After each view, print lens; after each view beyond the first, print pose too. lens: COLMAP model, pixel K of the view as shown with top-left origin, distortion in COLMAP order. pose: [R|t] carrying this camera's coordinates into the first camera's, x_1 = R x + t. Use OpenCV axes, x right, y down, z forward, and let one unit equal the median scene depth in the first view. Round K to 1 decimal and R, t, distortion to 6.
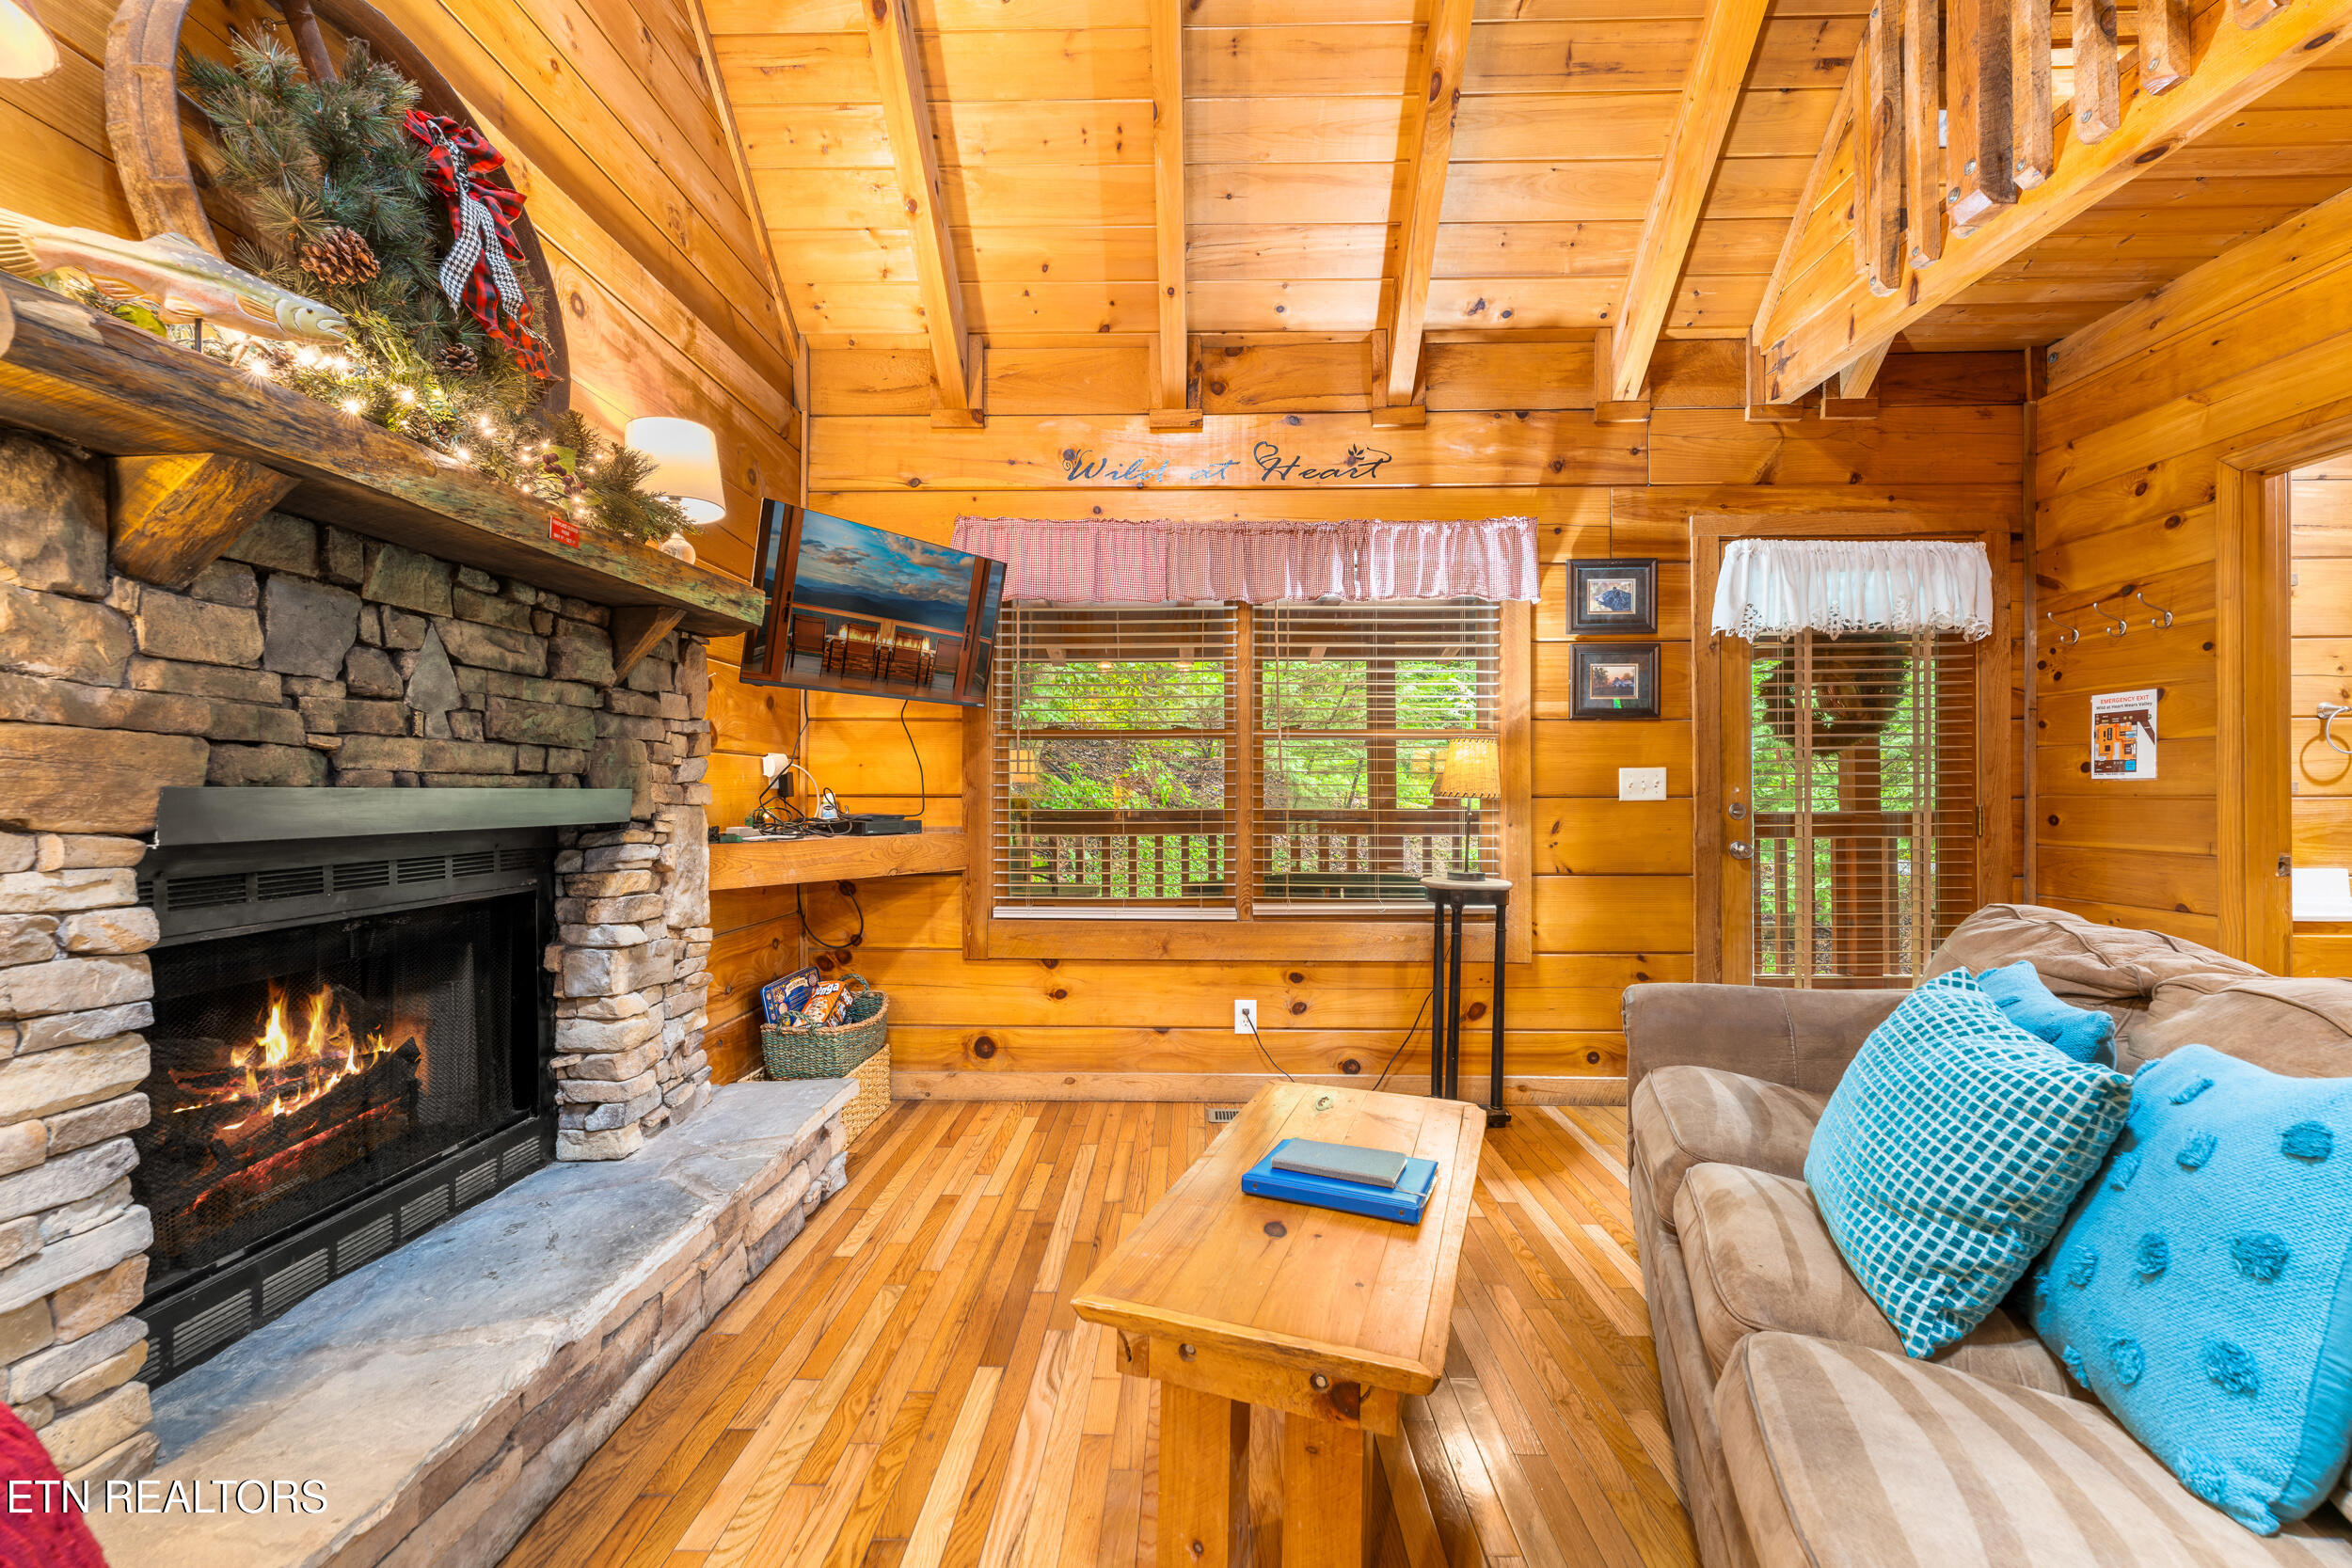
lens RADIAL K [[961.2, 0, 1173.7], [0, 961.2, 791.6], [0, 0, 1]] dist [-0.000014, -0.000482]
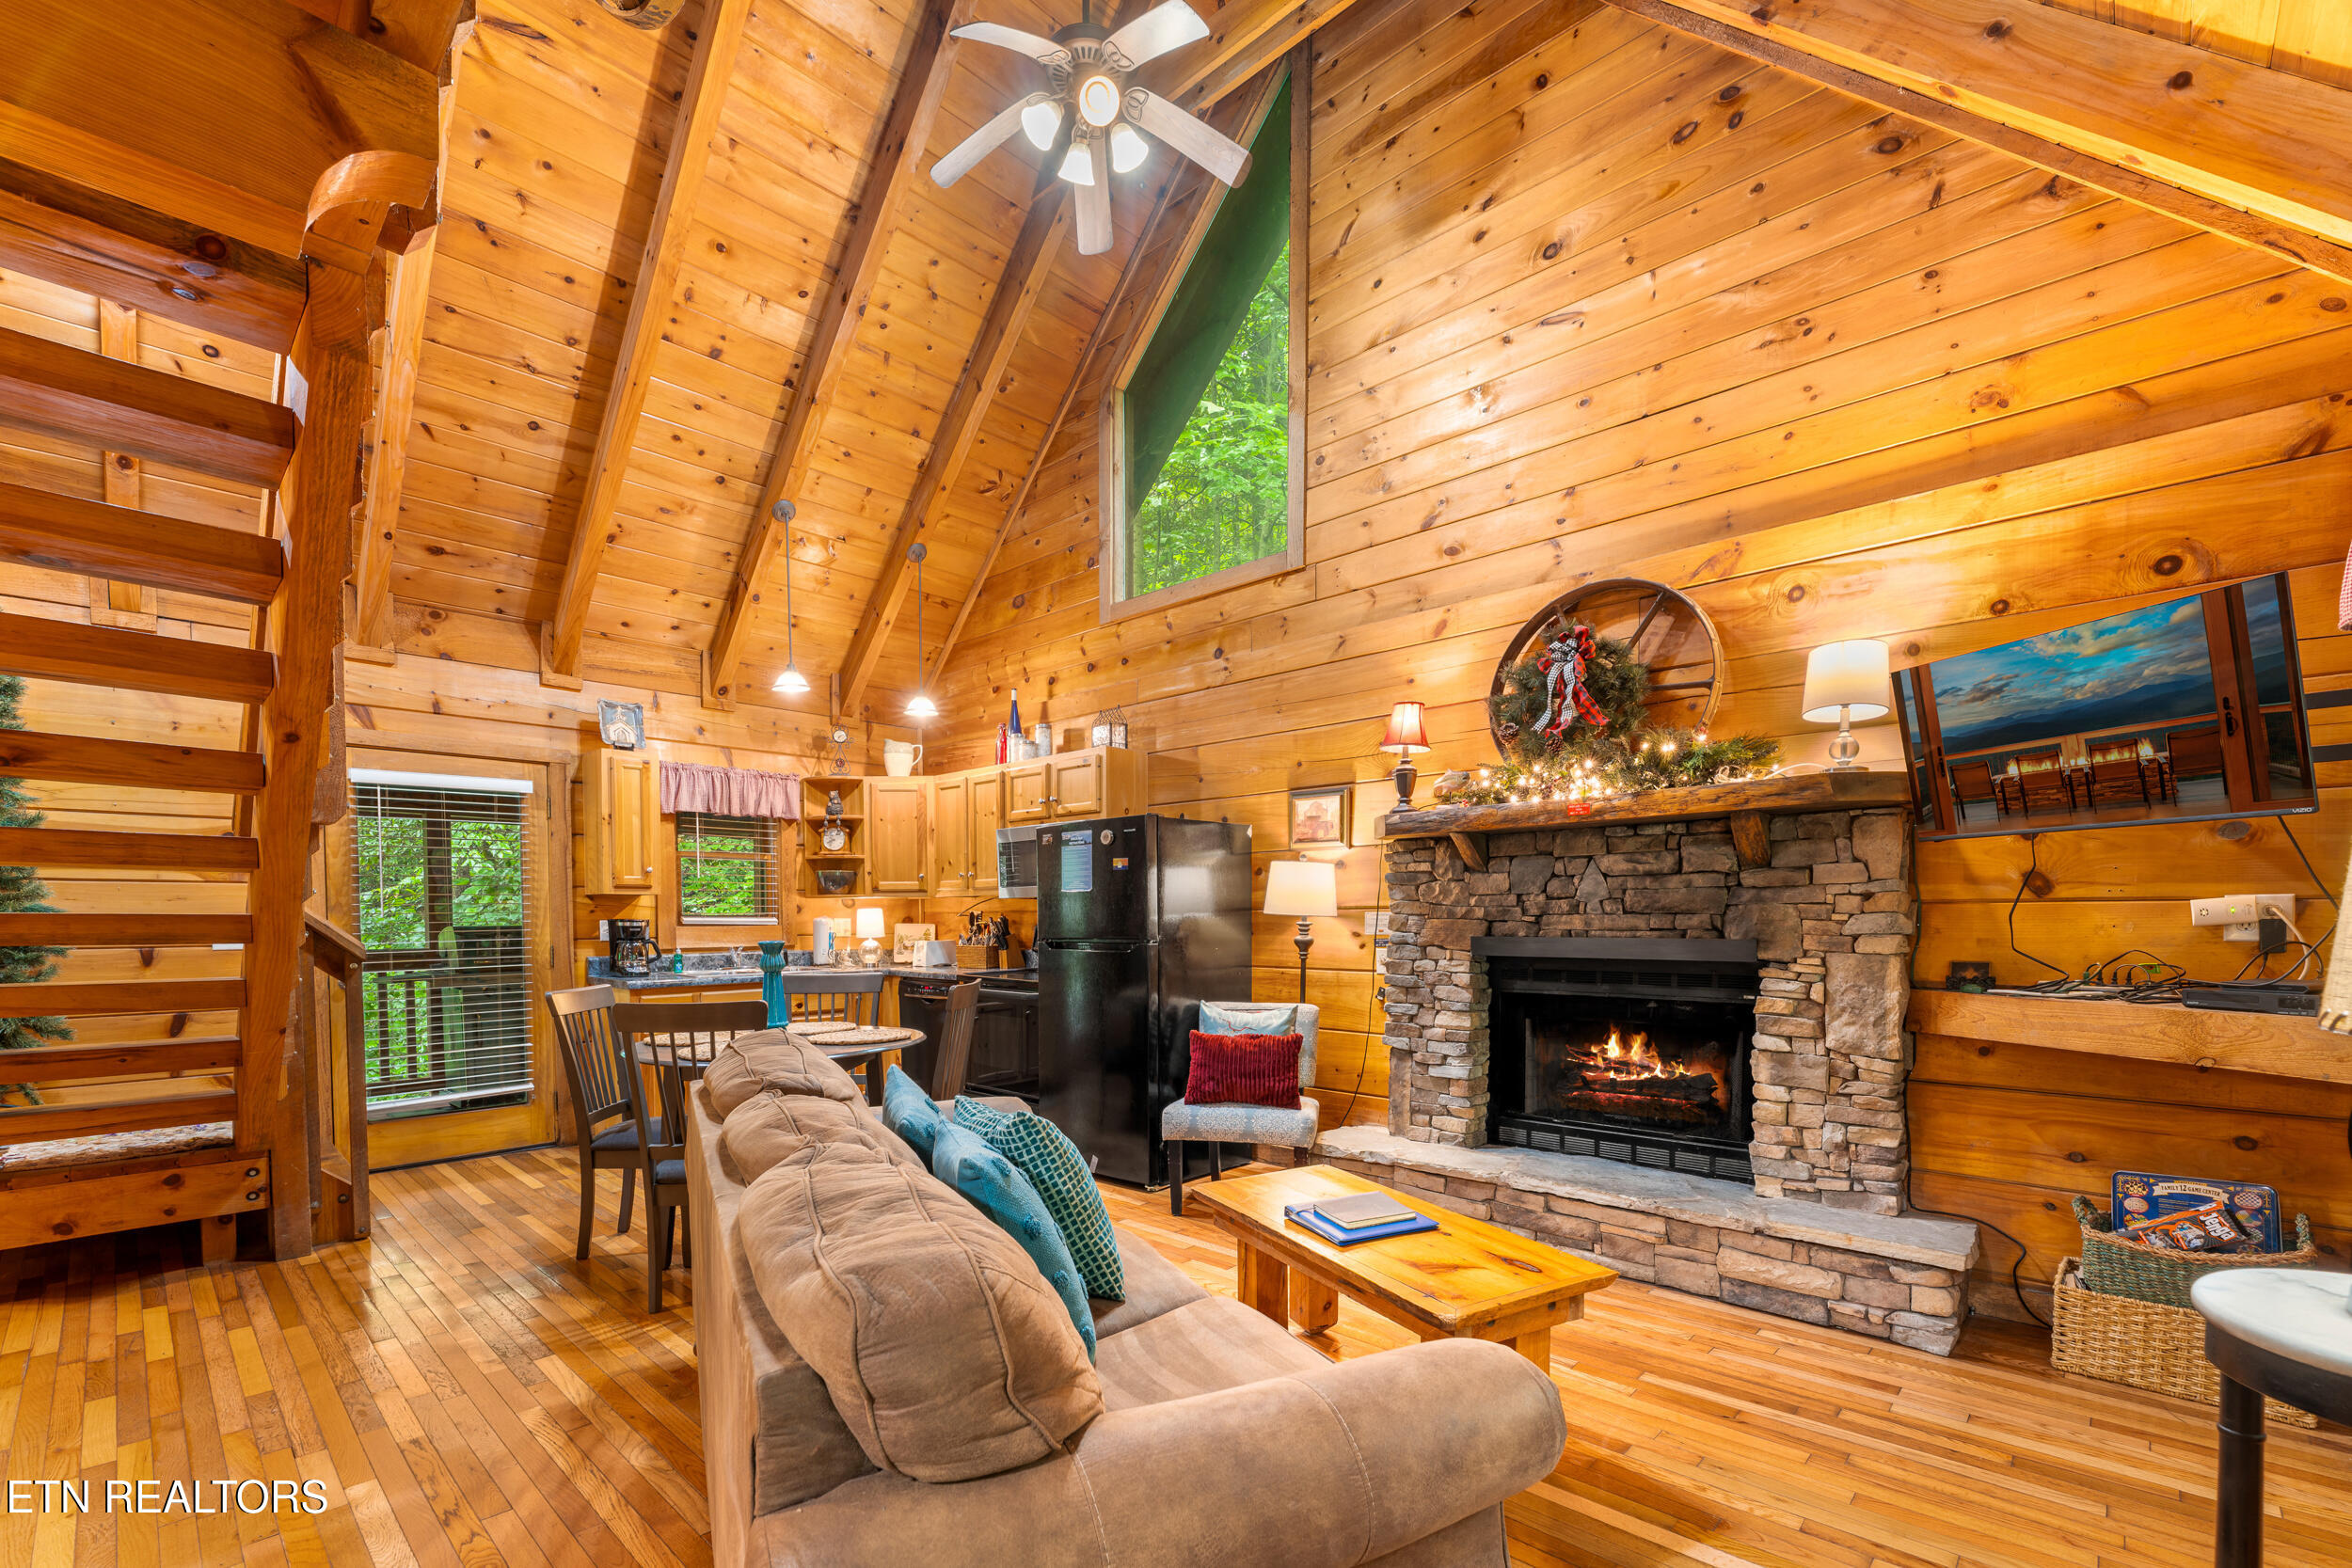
lens RADIAL K [[966.7, 0, 1209.5], [0, 966.7, 931.9], [0, 0, 1]] dist [-0.002141, -0.000303]
pose [[-0.636633, 0.018631, -0.770942, 1.719567], [0.006370, 0.999801, 0.018901, -0.074923], [0.771141, 0.007122, -0.636625, 2.089015]]
